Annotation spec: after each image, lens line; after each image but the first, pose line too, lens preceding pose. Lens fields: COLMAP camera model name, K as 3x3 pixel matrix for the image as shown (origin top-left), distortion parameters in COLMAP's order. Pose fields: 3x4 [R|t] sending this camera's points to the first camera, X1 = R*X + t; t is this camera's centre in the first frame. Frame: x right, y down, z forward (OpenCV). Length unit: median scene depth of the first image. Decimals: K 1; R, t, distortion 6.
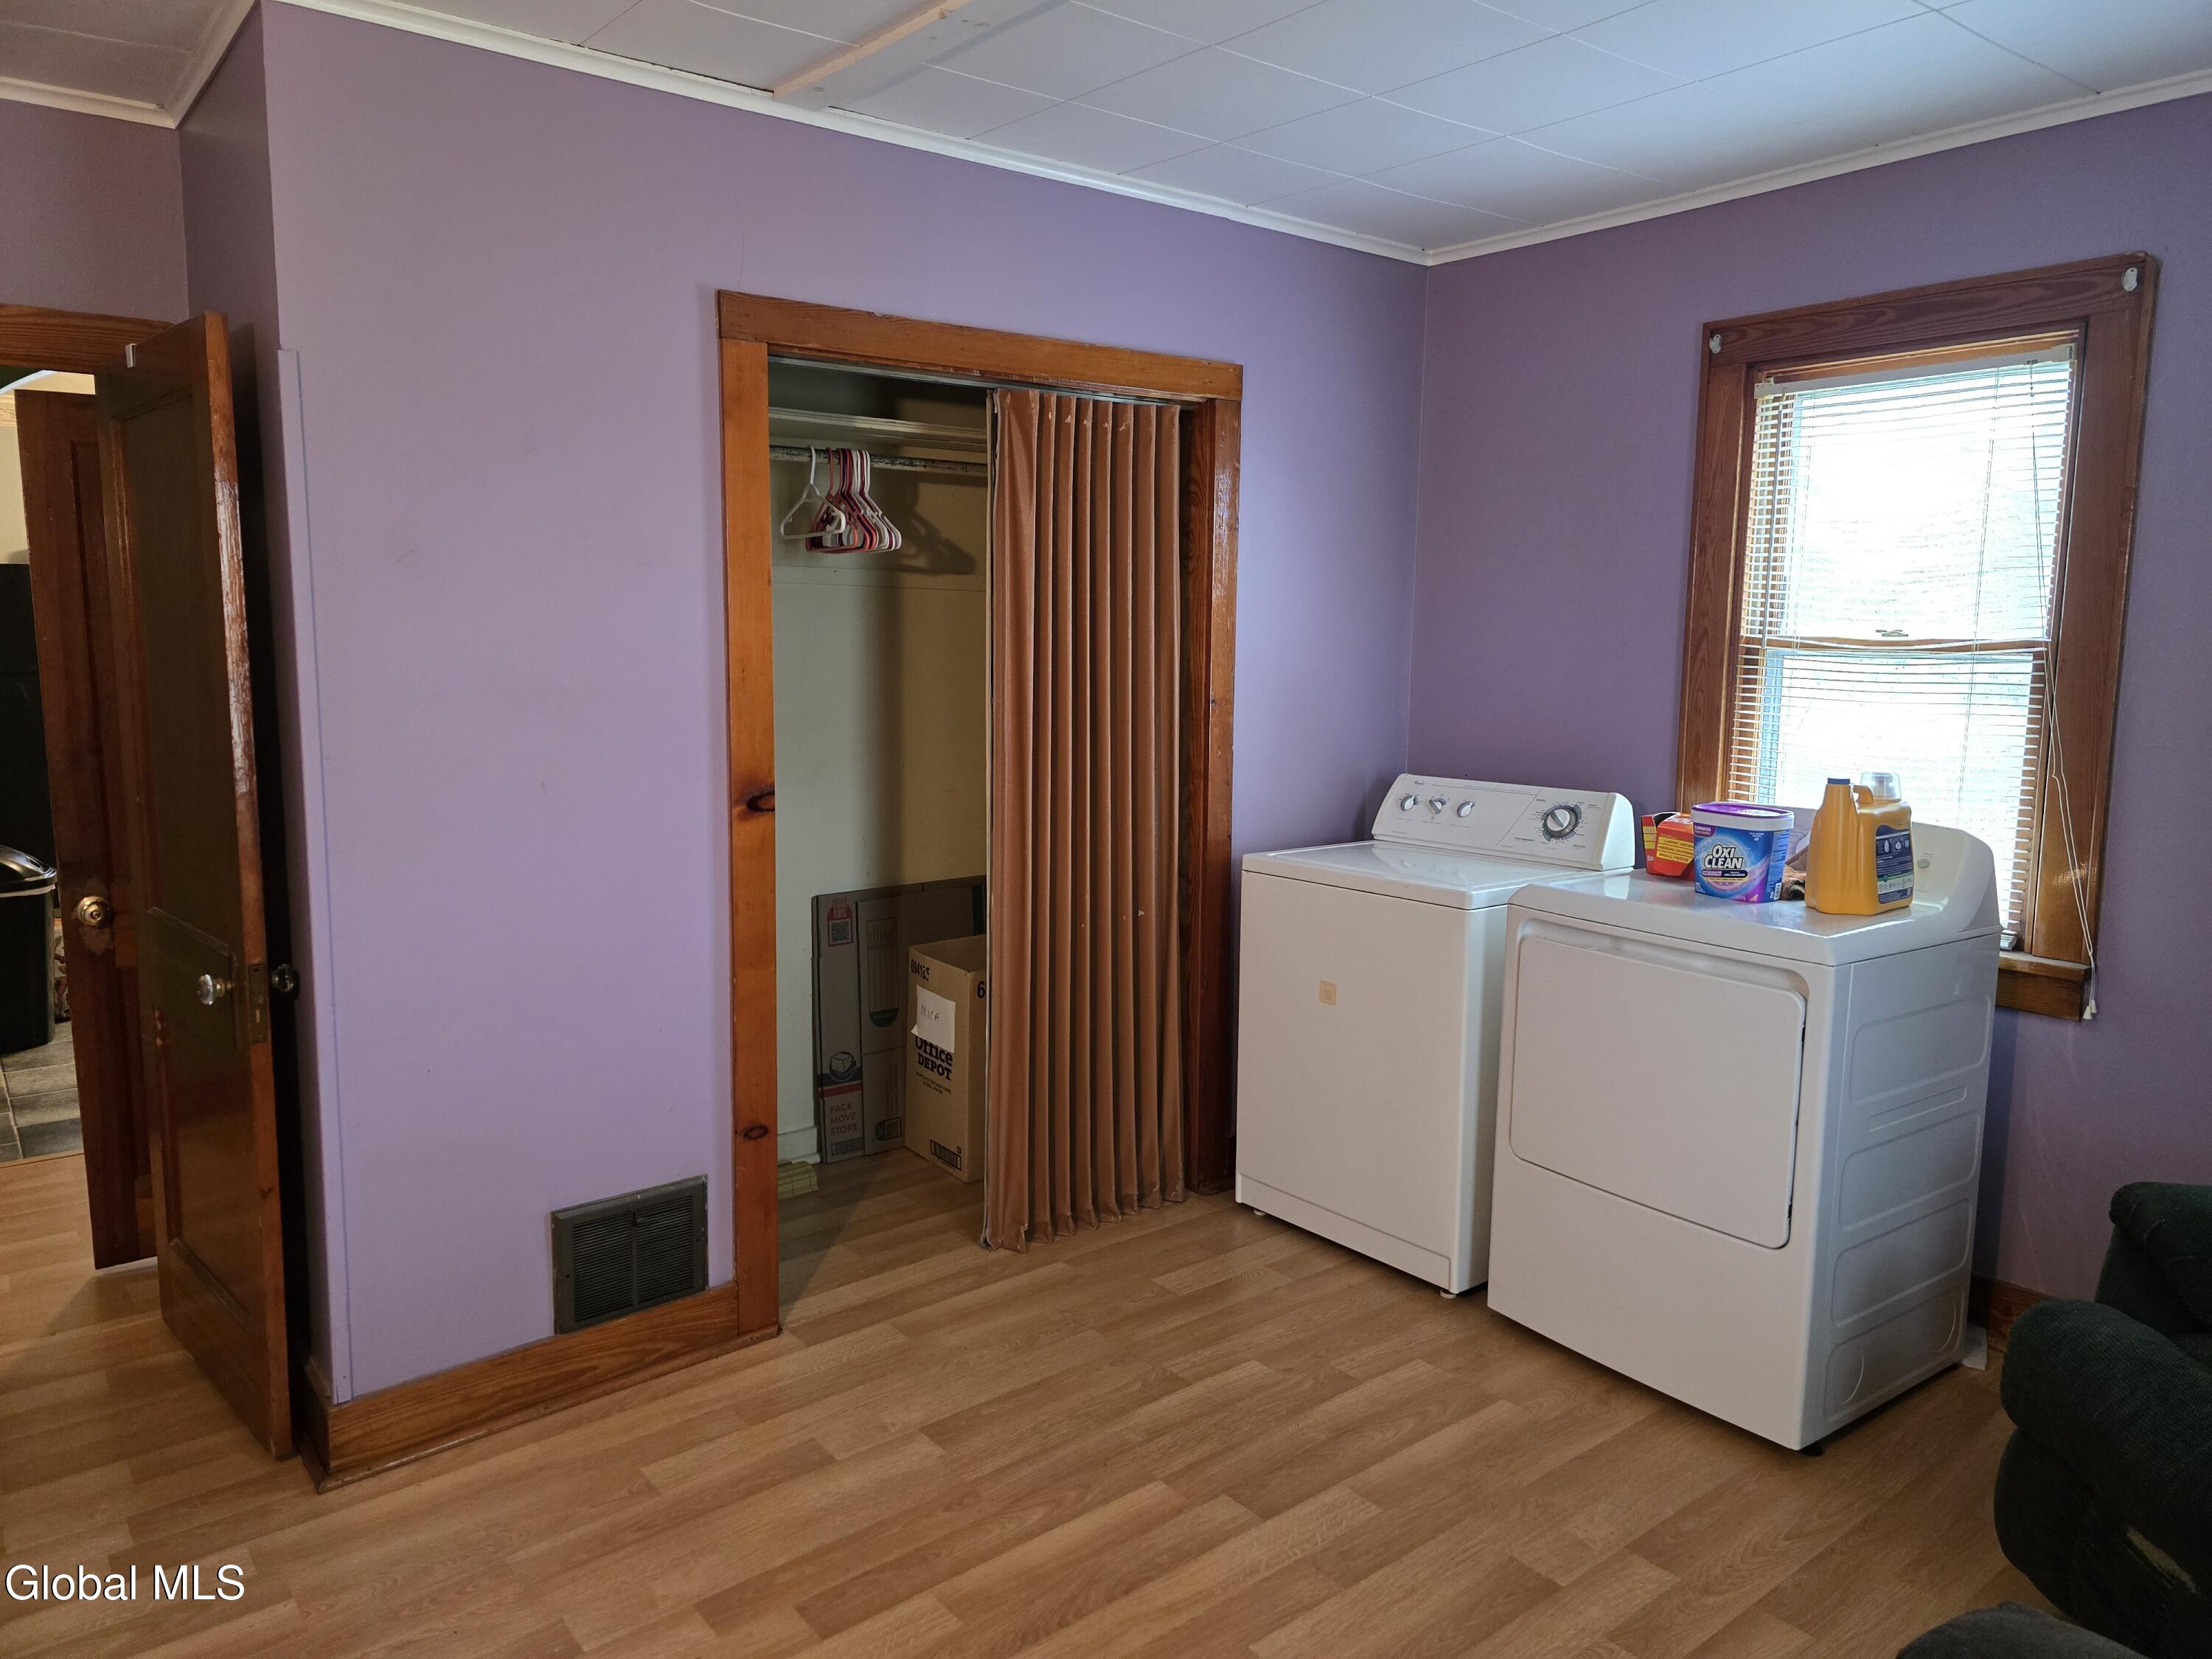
lens RADIAL K [[1493.7, 0, 1091.5], [0, 1493.7, 813.9], [0, 0, 1]] dist [0.080690, -0.084022]
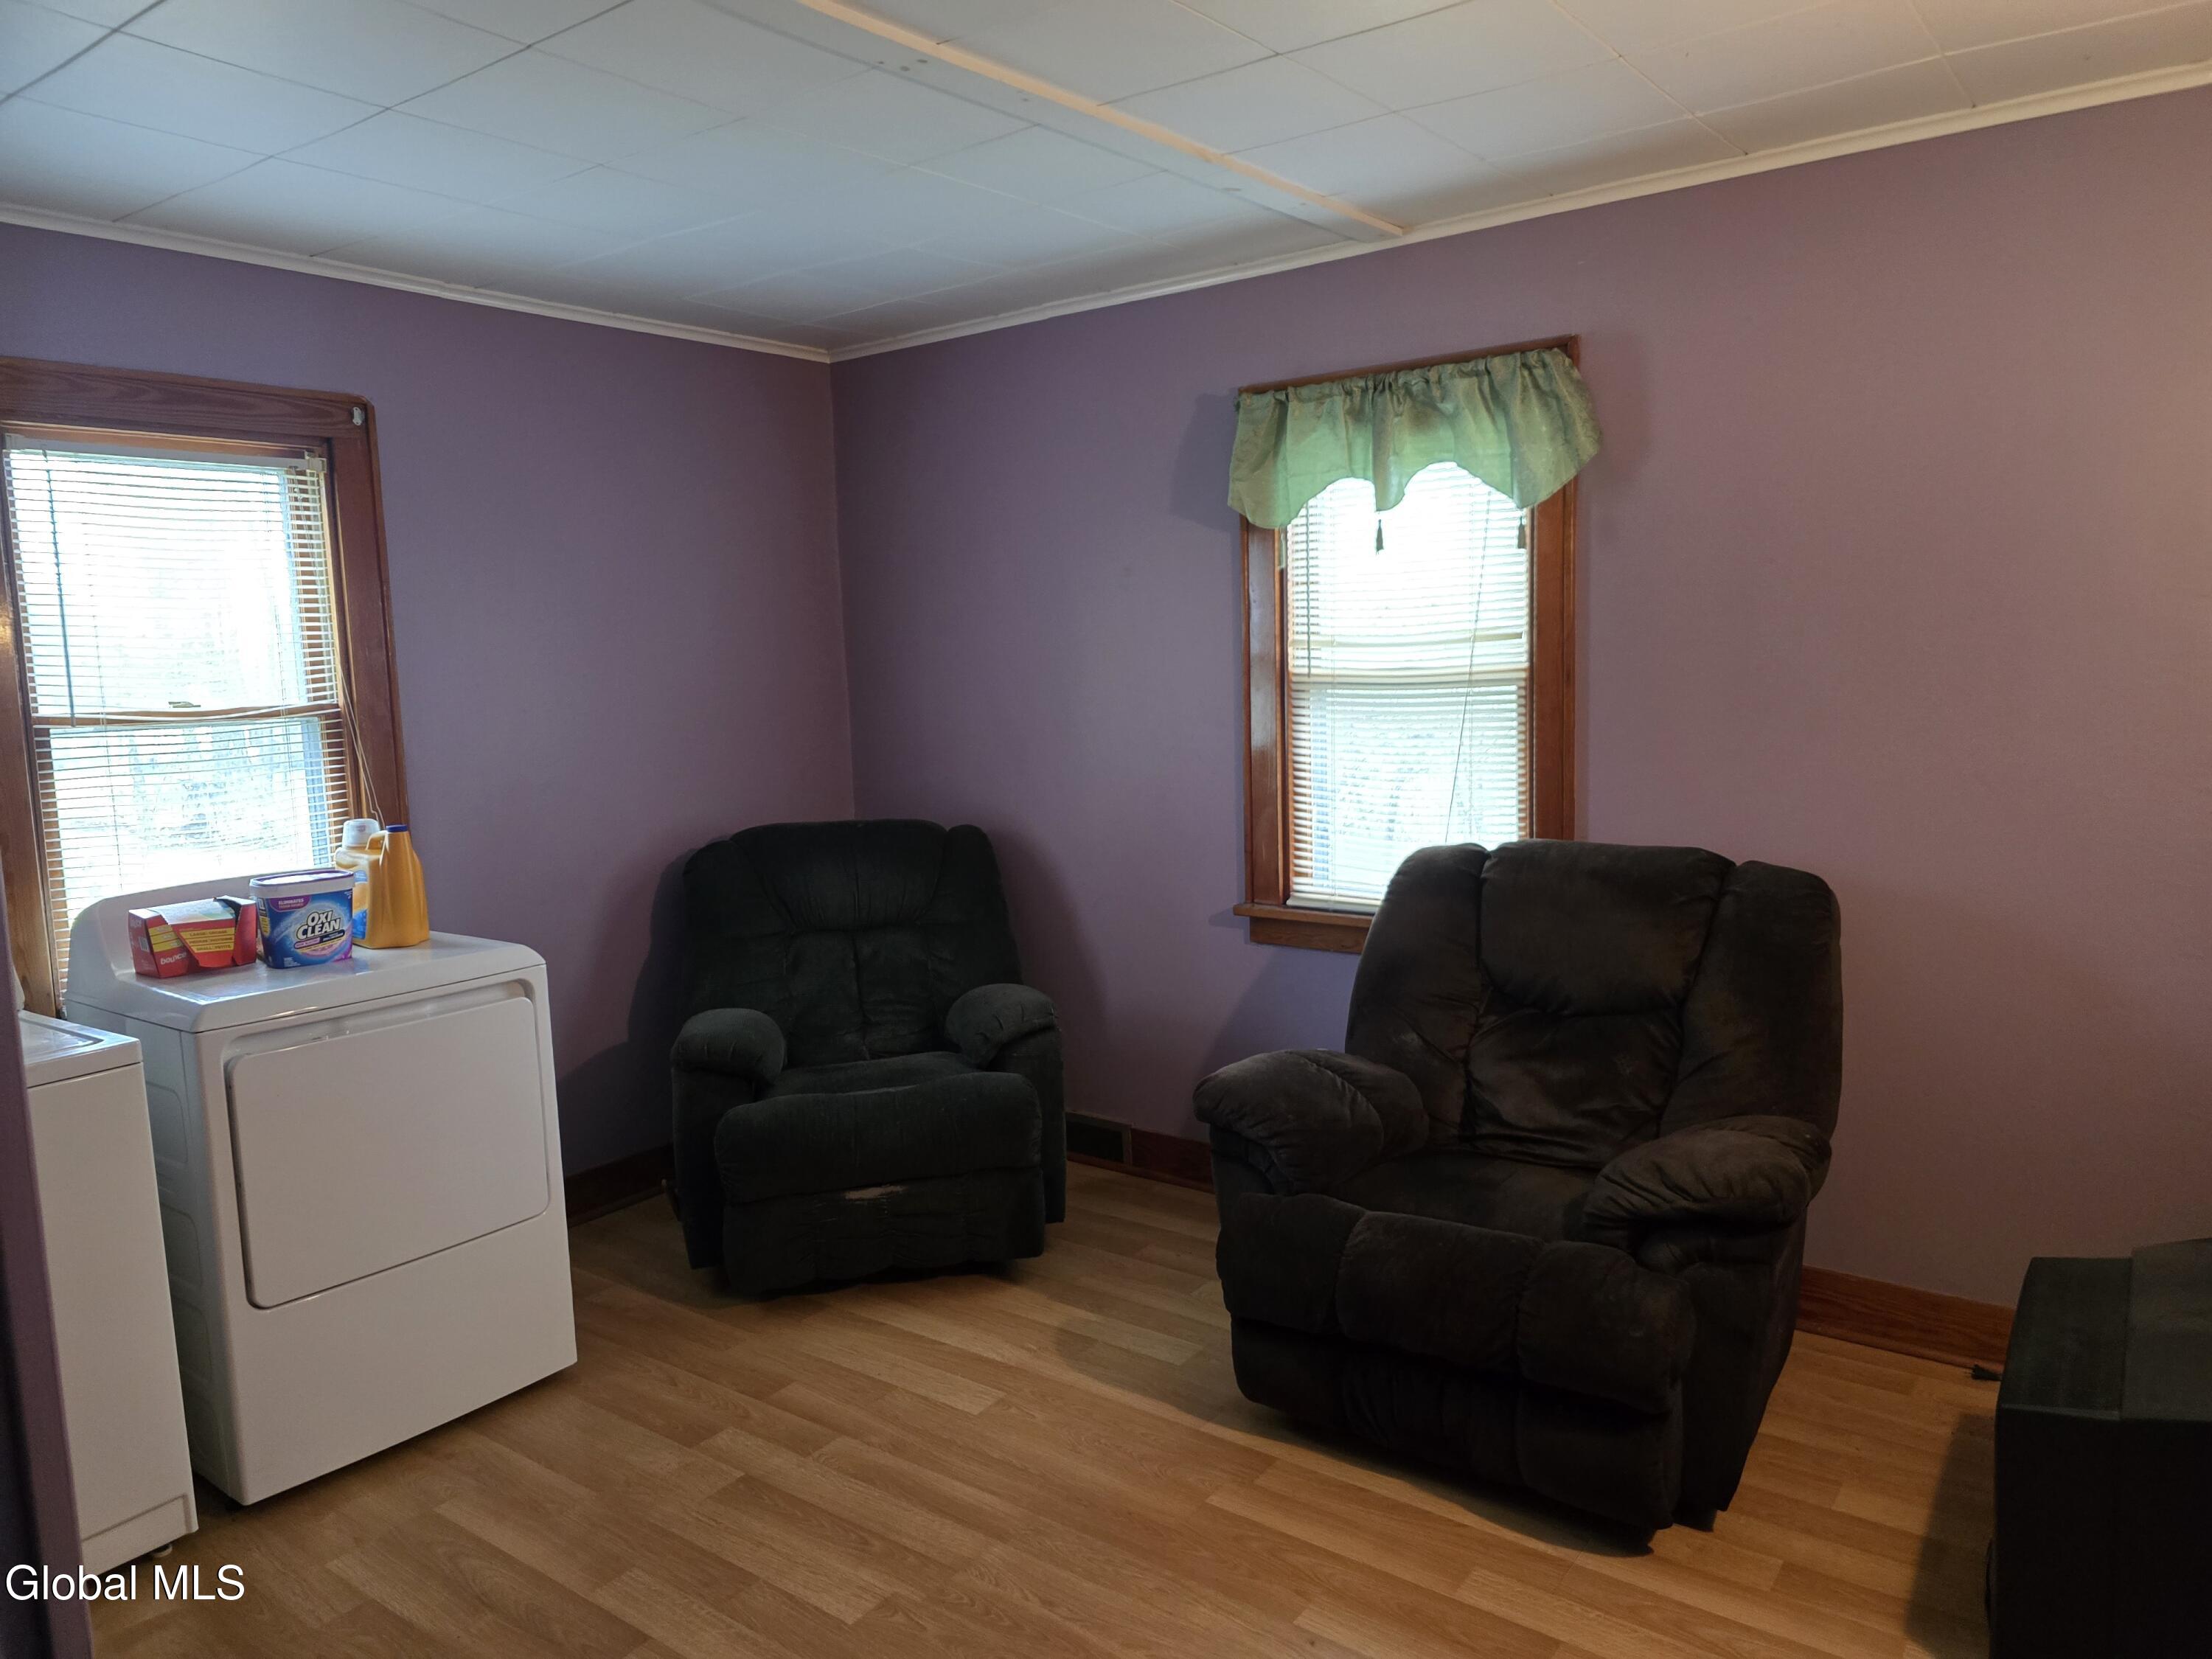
lens RADIAL K [[1493.7, 0, 1091.5], [0, 1493.7, 813.9], [0, 0, 1]] dist [0.080690, -0.084022]
pose [[-0.250924, -0.107388, 0.962032, -0.705022], [0.155955, 0.976360, 0.149665, -0.118062], [-0.955361, 0.187588, -0.228245, 0.742363]]
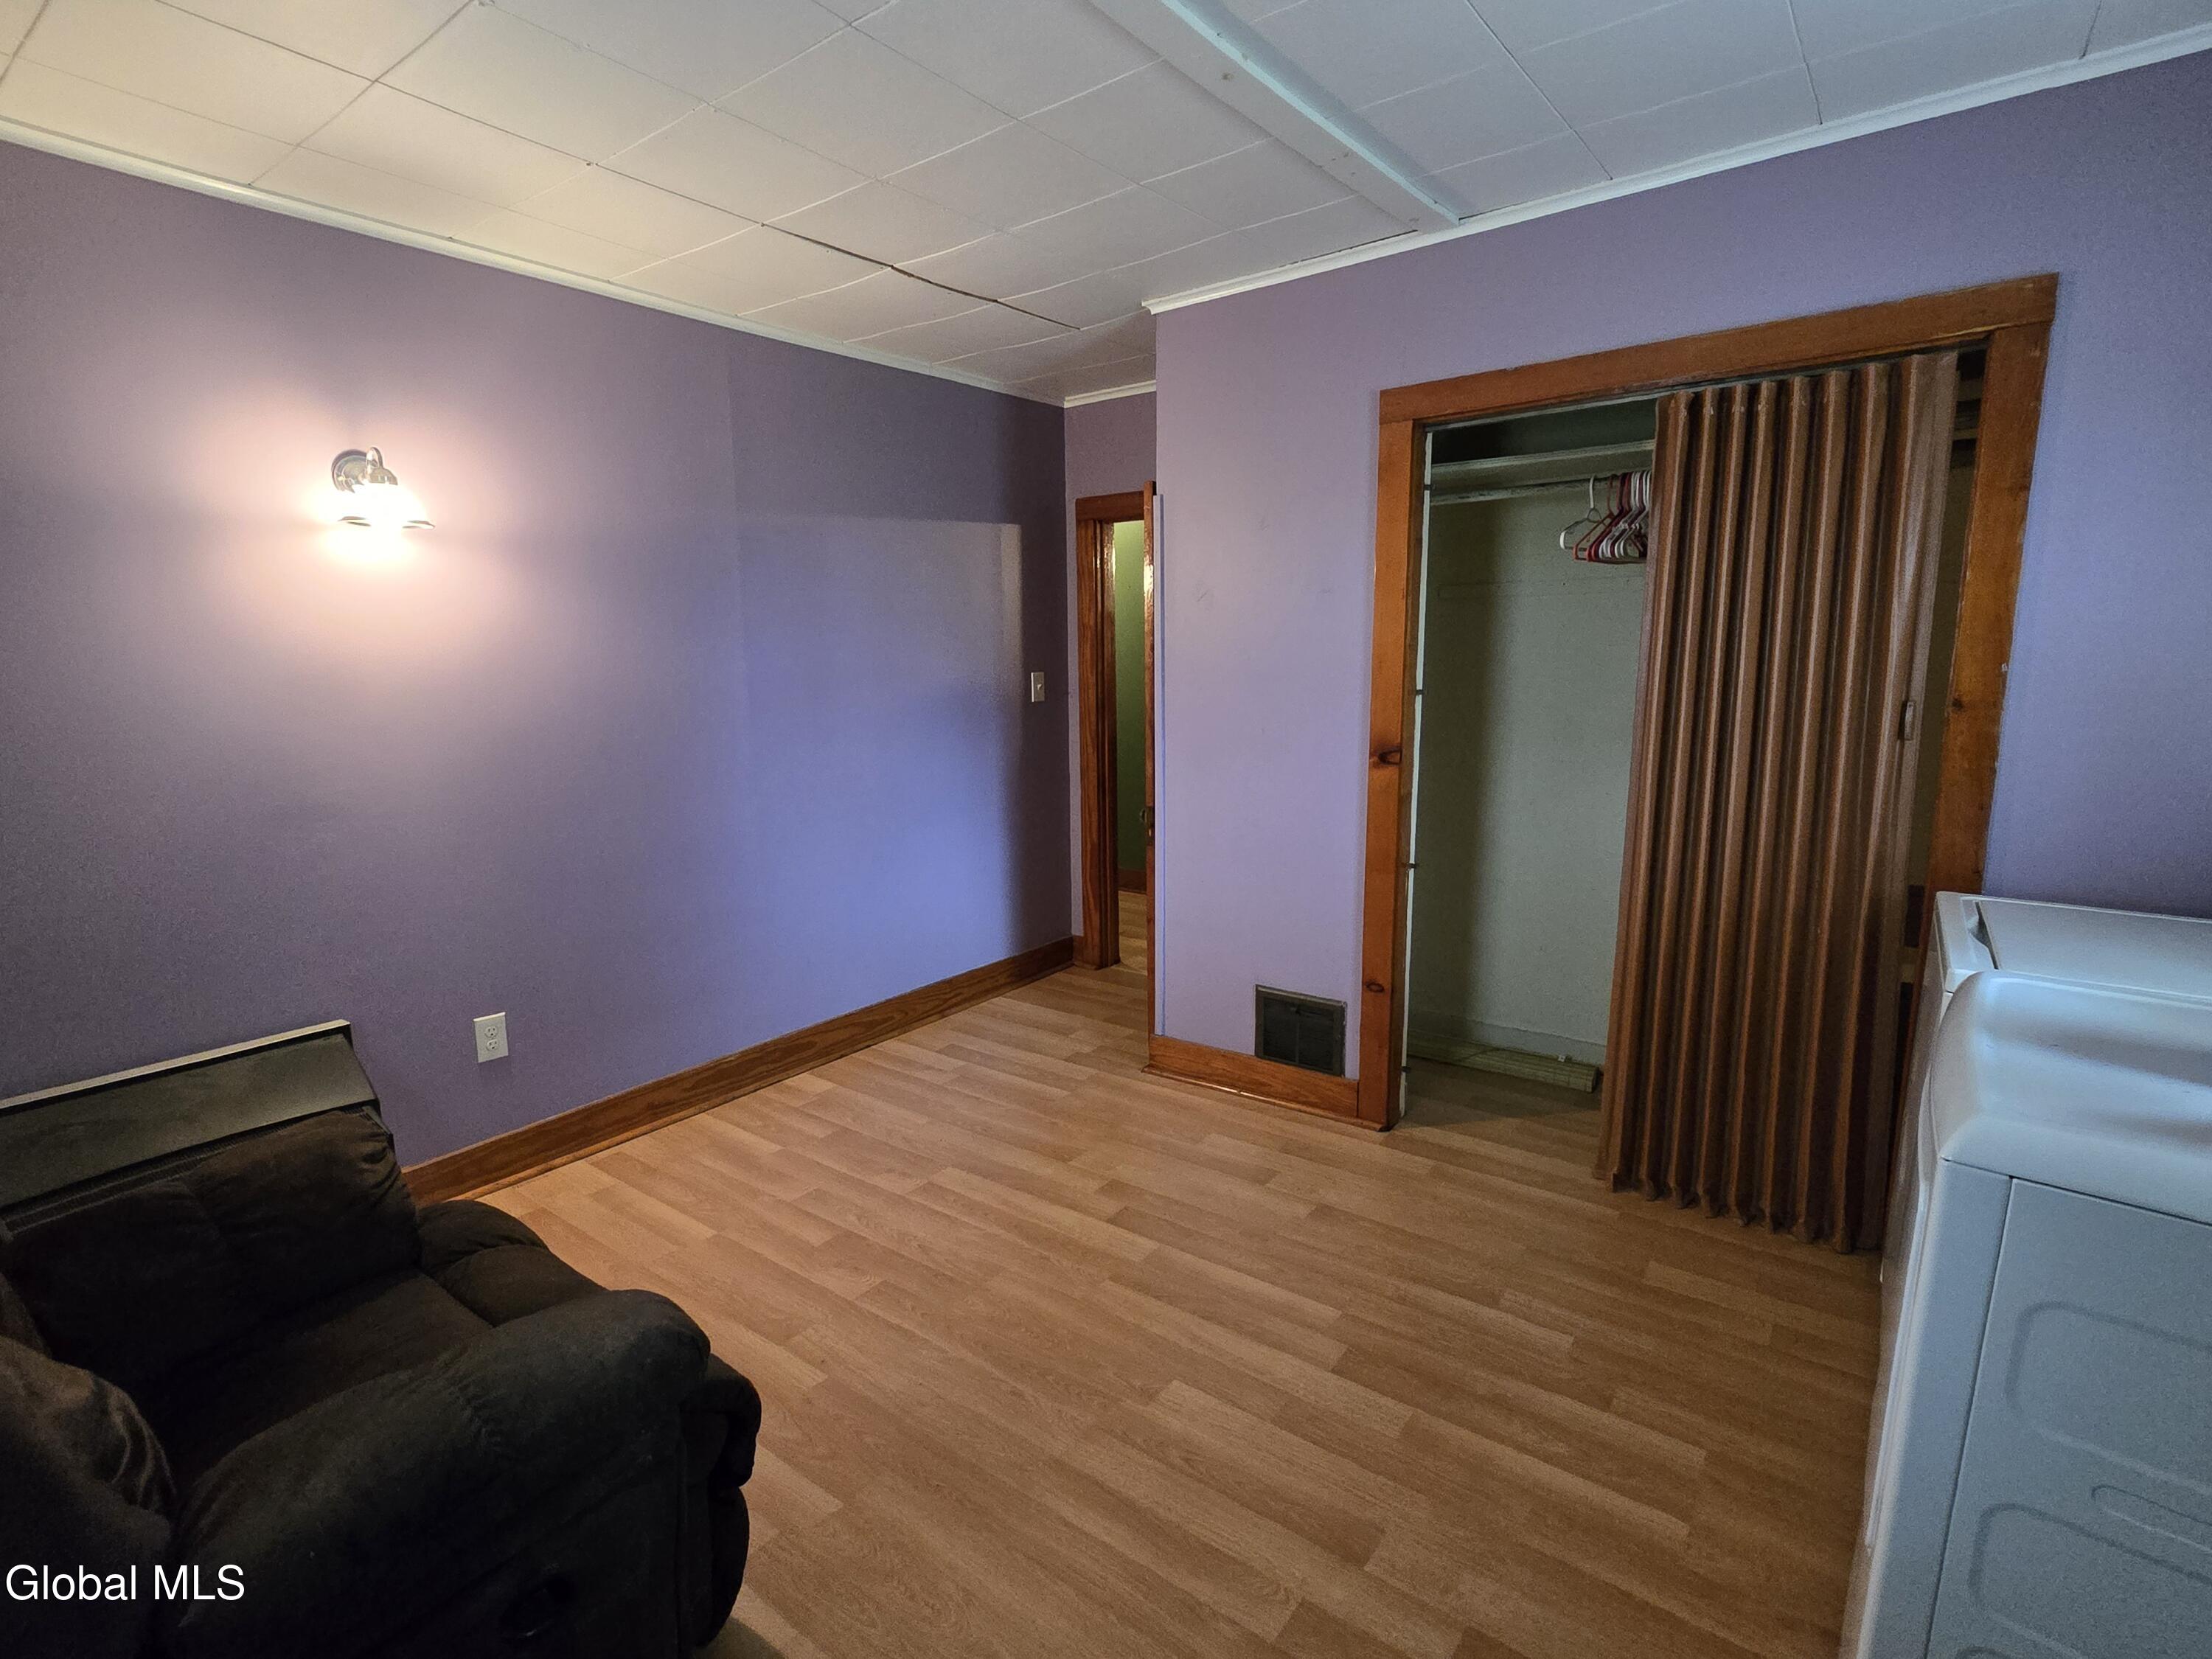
lens RADIAL K [[1083.3, 0, 1102.7], [0, 1083.3, 861.1], [0, 0, 1]] dist [0.001009, -0.000324]
pose [[0.238505, 0.178708, -0.954557, 0.713737], [-0.107819, 0.981719, 0.156853, -0.042525], [0.965137, 0.065509, 0.253413, 0.501773]]
